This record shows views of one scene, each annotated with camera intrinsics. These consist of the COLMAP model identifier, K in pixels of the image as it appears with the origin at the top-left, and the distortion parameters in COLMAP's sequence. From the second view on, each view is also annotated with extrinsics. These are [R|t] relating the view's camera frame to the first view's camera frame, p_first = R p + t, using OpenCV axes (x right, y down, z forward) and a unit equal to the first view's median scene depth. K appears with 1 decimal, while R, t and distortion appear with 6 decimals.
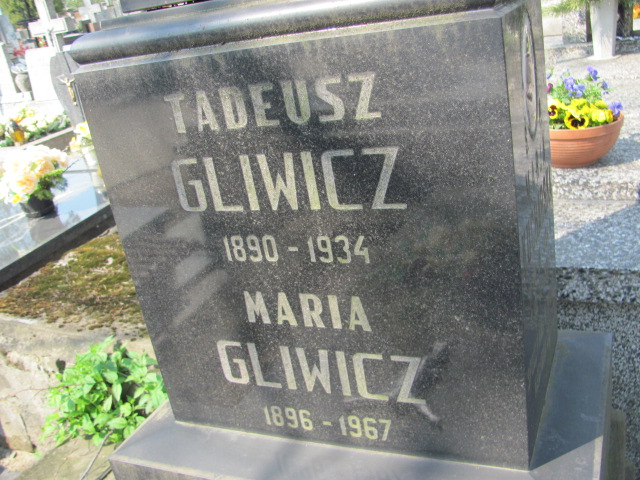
lens RADIAL K [[666.0, 0, 320.7], [0, 666.0, 240.6], [0, 0, 1]] dist [-0.061912, 0.000000]
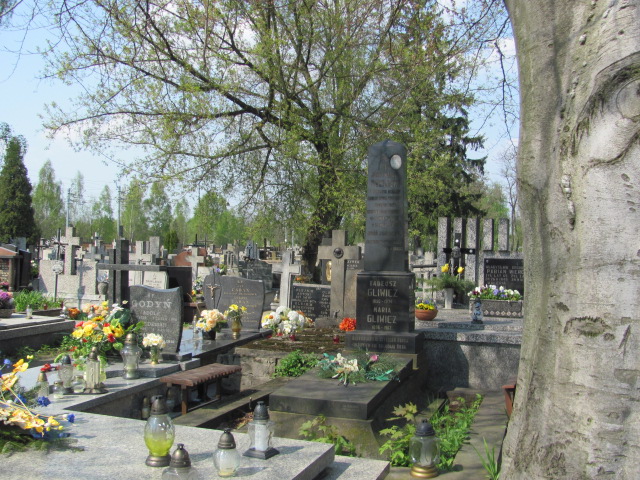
lens RADIAL K [[666.0, 0, 319.8], [0, 666.0, 240.7], [0, 0, 1]] dist [-0.061912, 0.000000]
pose [[0.980081, 0.174581, 0.094675, -1.589267], [-0.123190, 0.908333, -0.399695, 2.524273], [-0.155776, 0.380071, 0.911746, -6.192831]]
